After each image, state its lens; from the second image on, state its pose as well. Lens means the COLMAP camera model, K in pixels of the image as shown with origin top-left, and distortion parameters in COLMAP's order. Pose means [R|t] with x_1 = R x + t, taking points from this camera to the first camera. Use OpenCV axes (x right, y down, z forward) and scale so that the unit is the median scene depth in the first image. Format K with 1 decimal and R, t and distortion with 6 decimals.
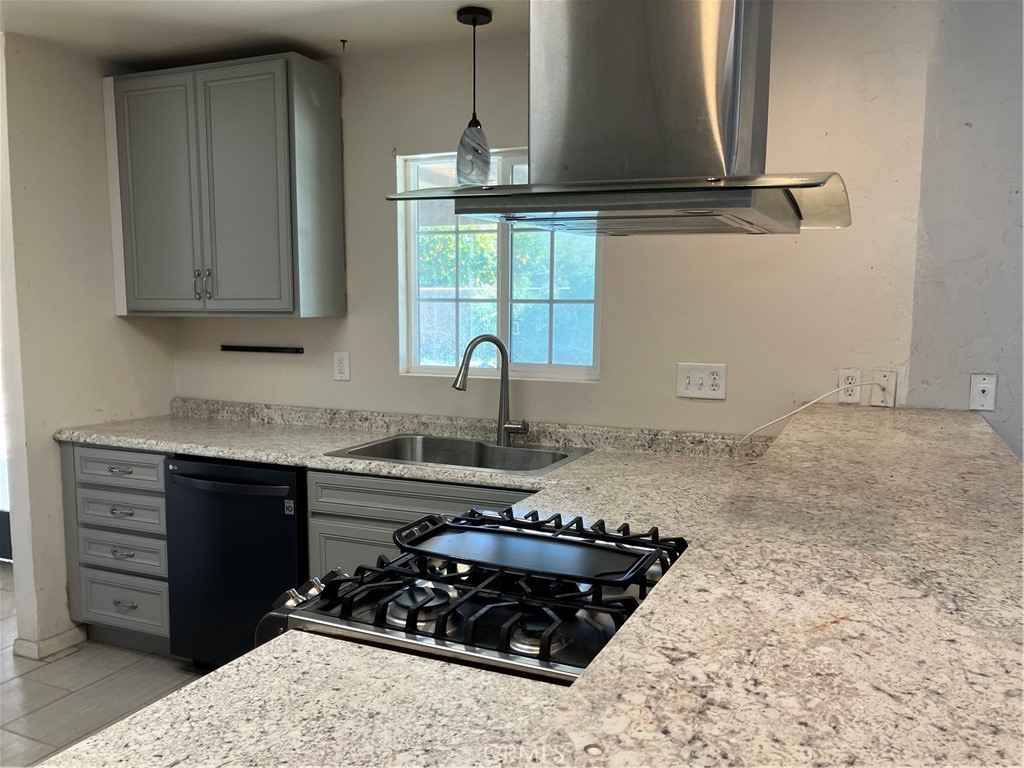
lens RADIAL K [[852.4, 0, 514.2], [0, 852.4, 392.0], [0, 0, 1]] dist [0.018222, -0.020794]
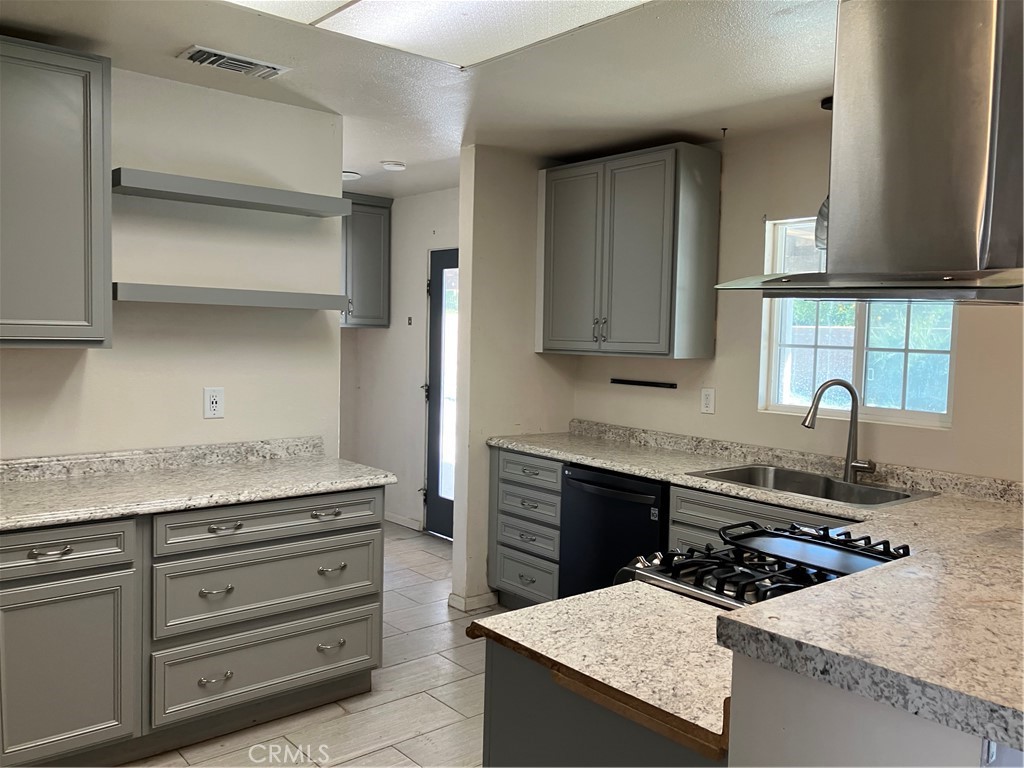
lens RADIAL K [[852.4, 0, 513.0], [0, 852.4, 383.5], [0, 0, 1]] dist [0.018222, -0.020794]
pose [[0.898397, 0.045811, -0.436788, 0.073200], [-0.067803, 0.997089, -0.034883, 0.004771], [0.433918, 0.060954, 0.898888, -0.179994]]
